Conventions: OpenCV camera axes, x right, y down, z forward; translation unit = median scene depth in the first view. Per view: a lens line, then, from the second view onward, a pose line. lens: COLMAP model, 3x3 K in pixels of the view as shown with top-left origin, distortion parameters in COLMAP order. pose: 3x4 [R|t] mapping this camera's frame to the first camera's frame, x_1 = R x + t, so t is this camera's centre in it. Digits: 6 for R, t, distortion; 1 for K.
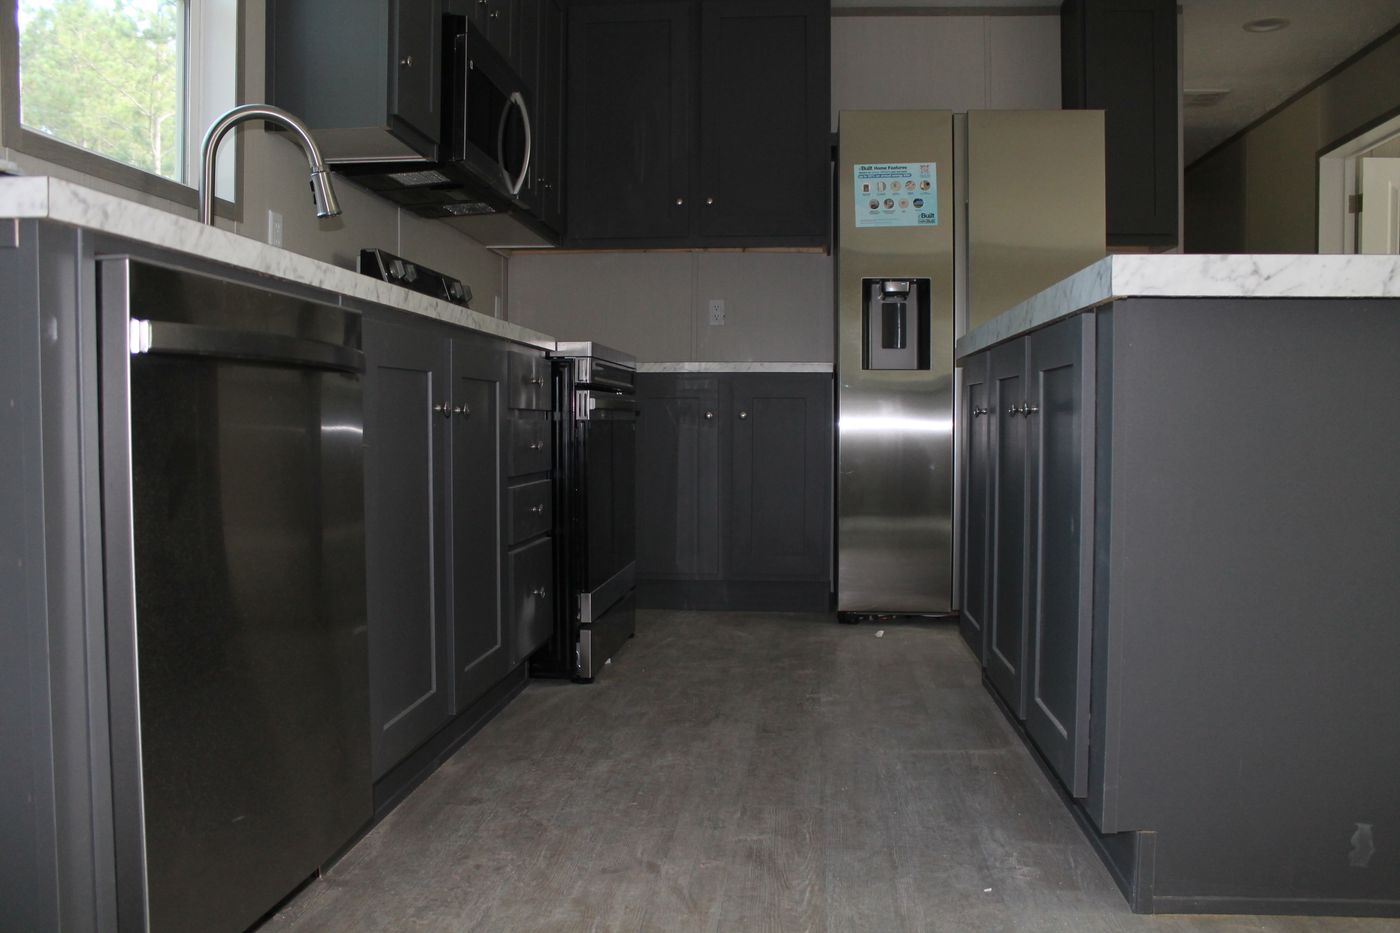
lens RADIAL K [[1180.7, 0, 705.7], [0, 1180.7, 474.2], [0, 0, 1]] dist [-0.157543, 0.126119]
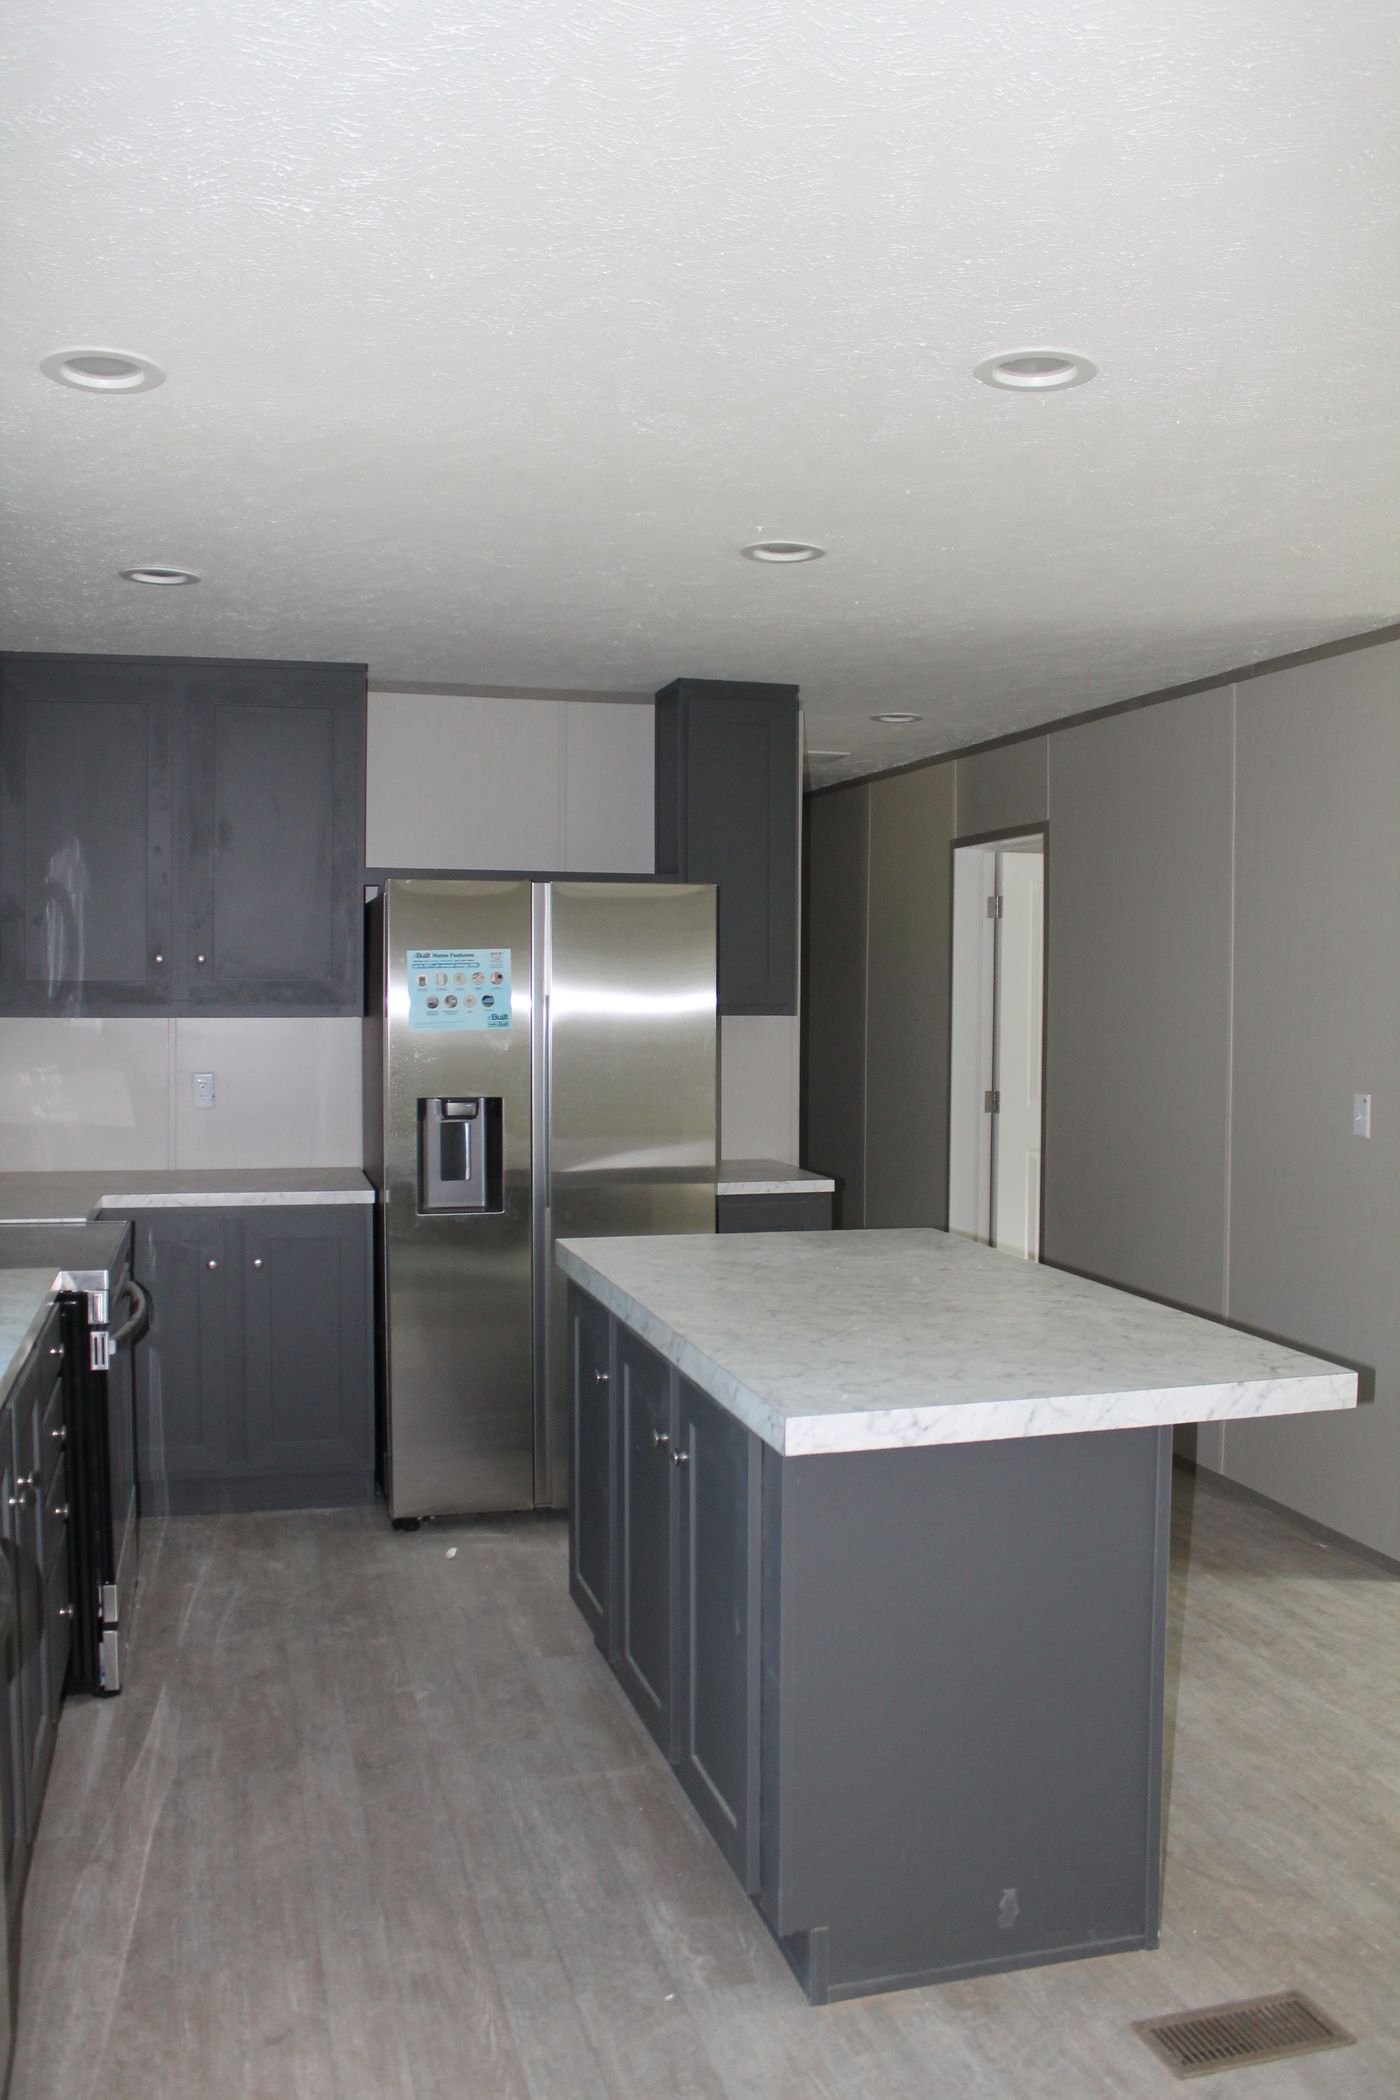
lens RADIAL K [[1771.1, 0, 702.9], [0, 1771.1, 1039.4], [0, 0, 1]] dist [-0.157543, 0.126119]
pose [[0.936154, -0.009660, 0.351457, -0.172476], [0.012480, 0.999906, -0.005760, -0.331770], [-0.351368, 0.009778, 0.936186, -0.291292]]
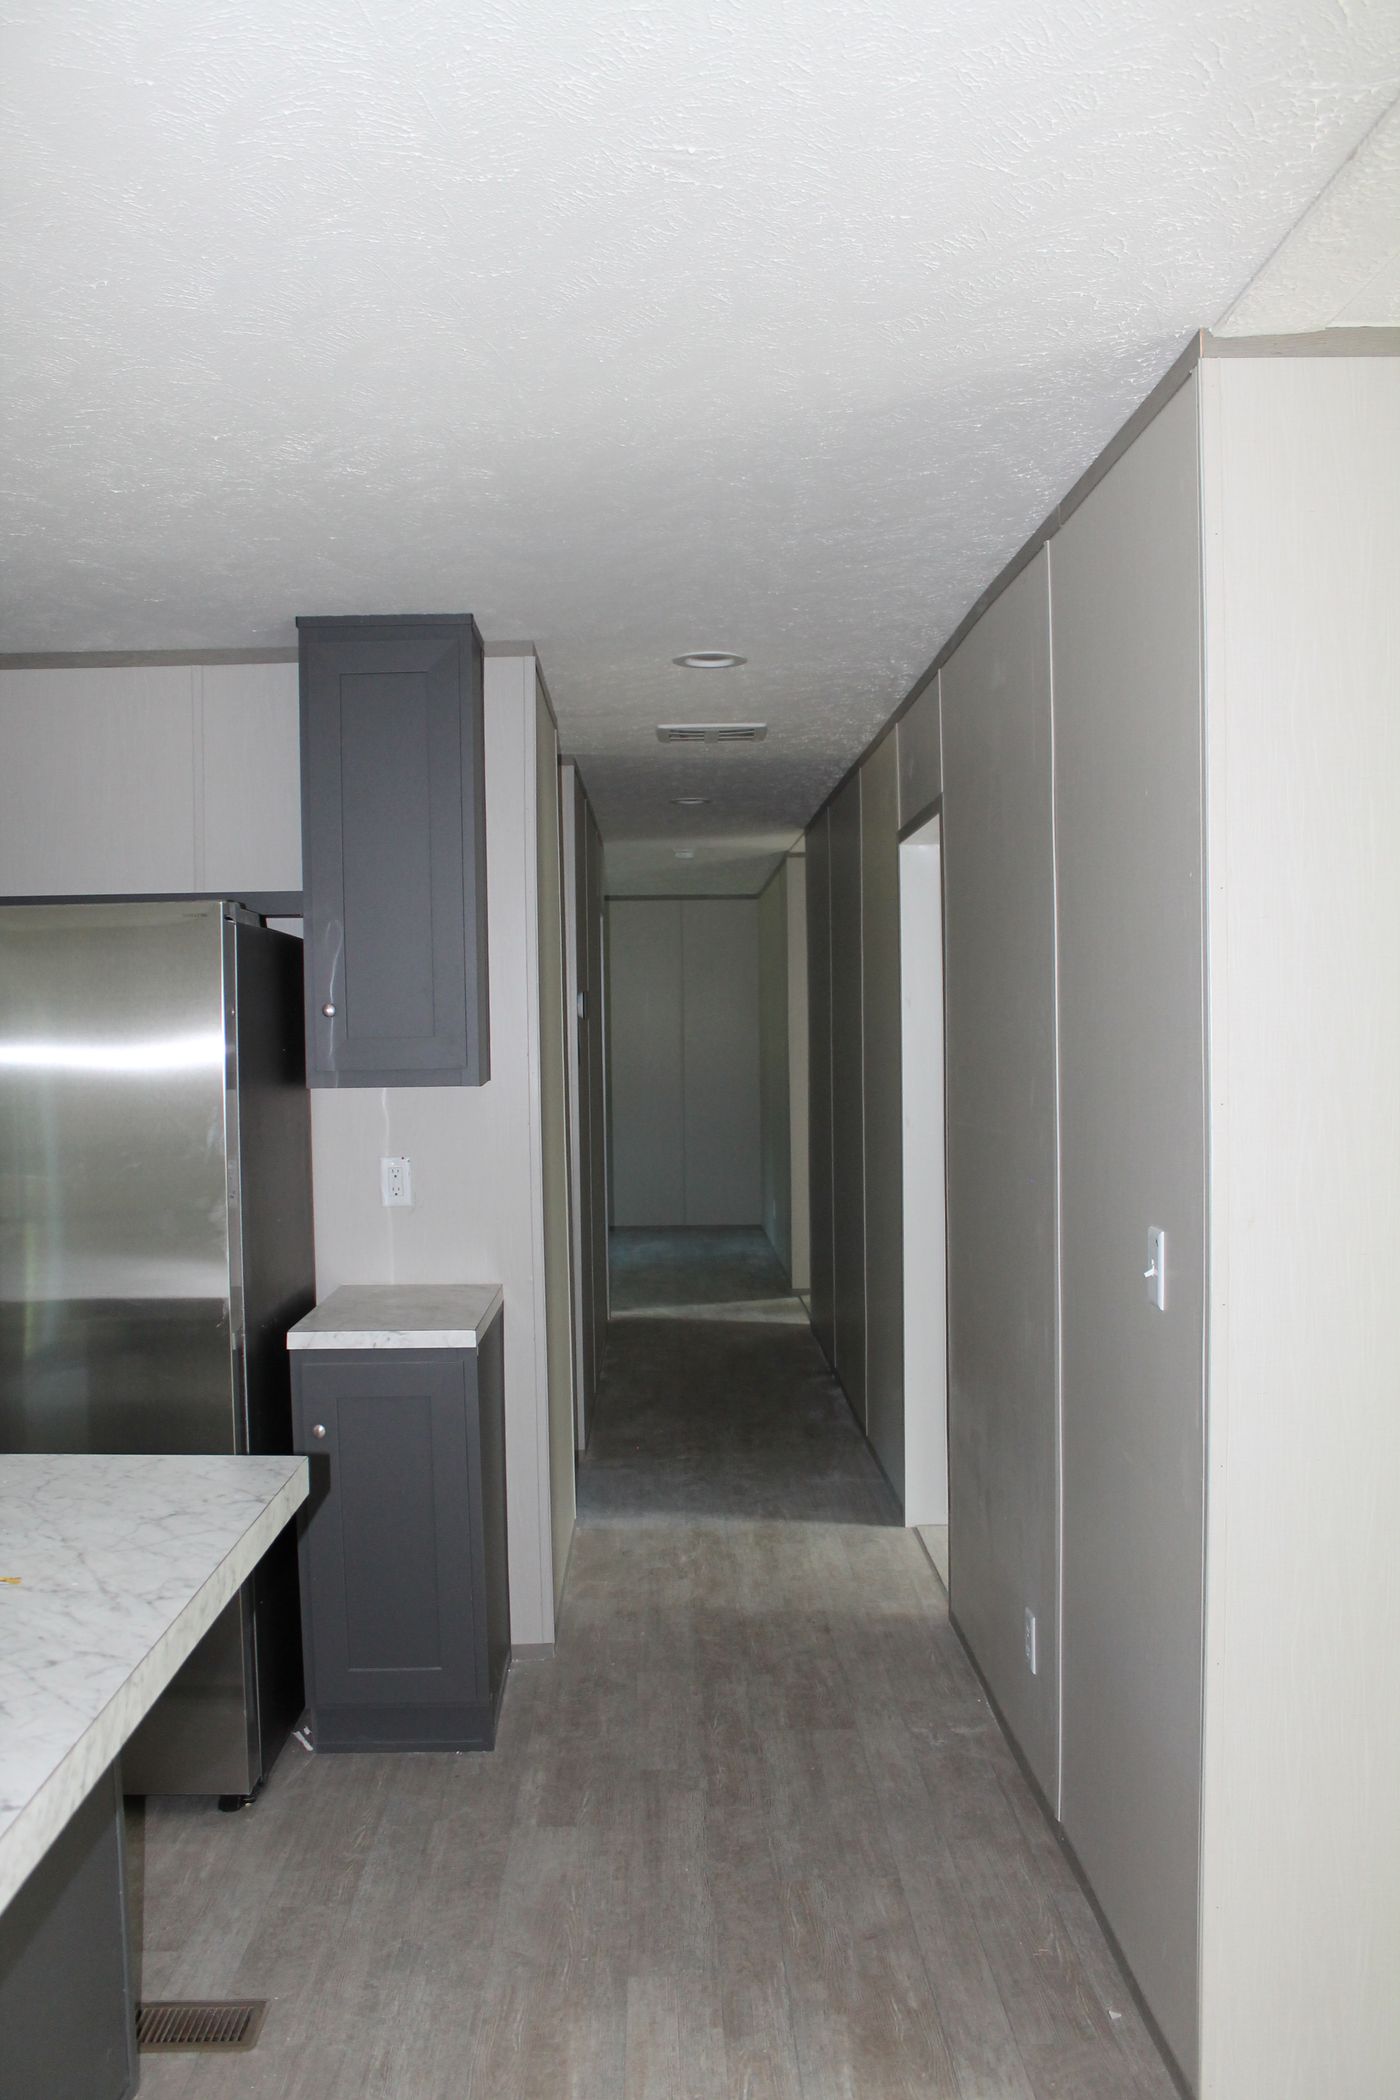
lens RADIAL K [[1771.1, 0, 703.4], [0, 1771.1, 1040.9], [0, 0, 1]] dist [-0.157543, 0.126119]
pose [[0.992320, -0.016796, 0.122551, 0.784209], [0.020930, 0.999252, -0.032520, -0.360063], [-0.121913, 0.034835, 0.991929, 0.217827]]
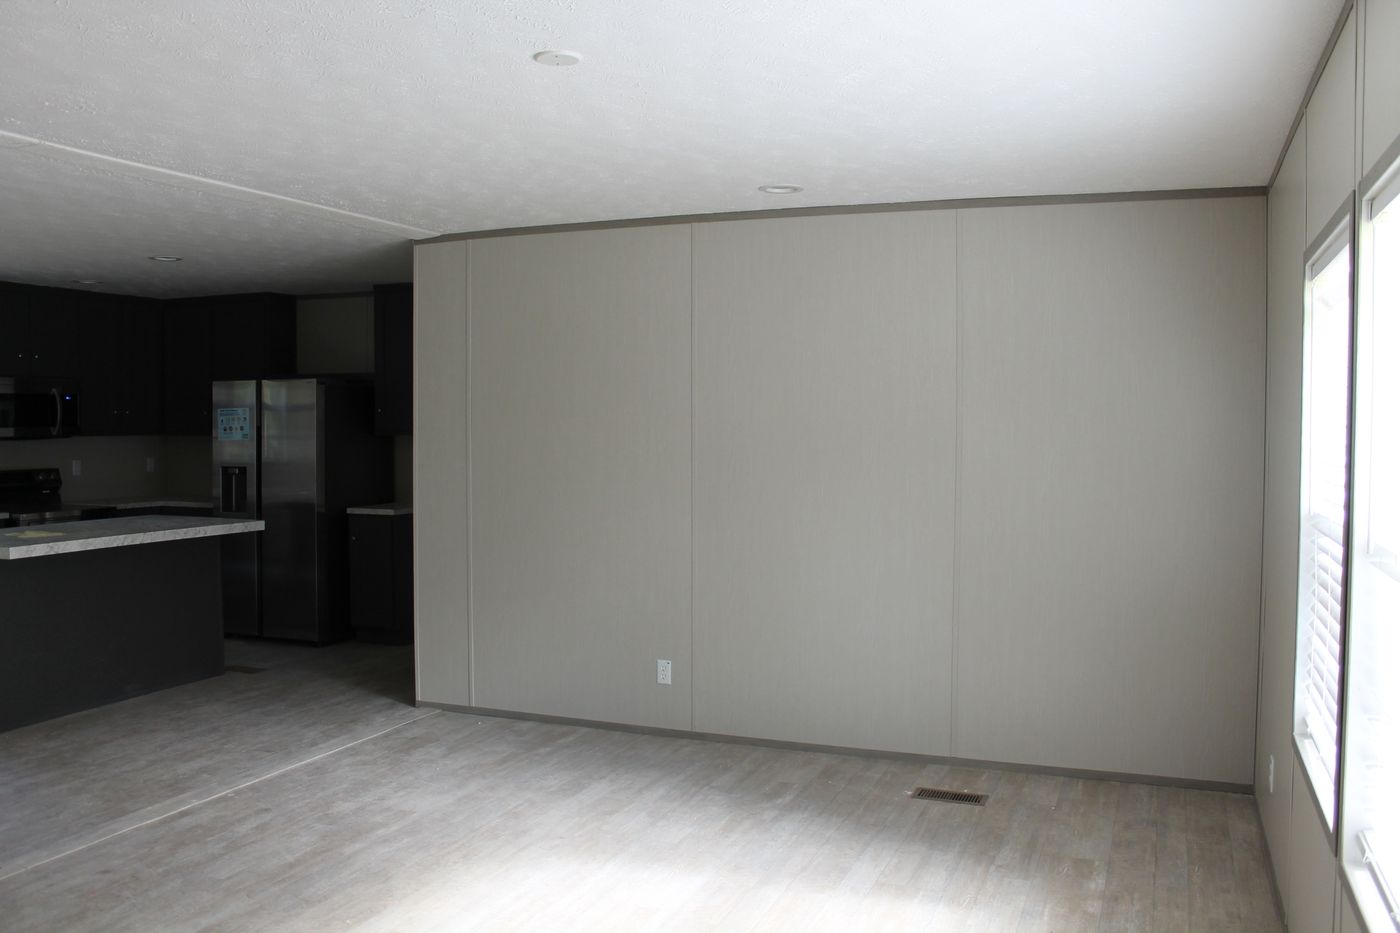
lens RADIAL K [[1180.7, 0, 721.9], [0, 1180.7, 410.2], [0, 0, 1]] dist [-0.157543, 0.126119]
pose [[0.962608, -0.011688, -0.270647, 2.525404], [-0.002247, 0.998690, -0.051118, -0.276907], [0.270890, 0.049815, 0.961320, -1.128614]]
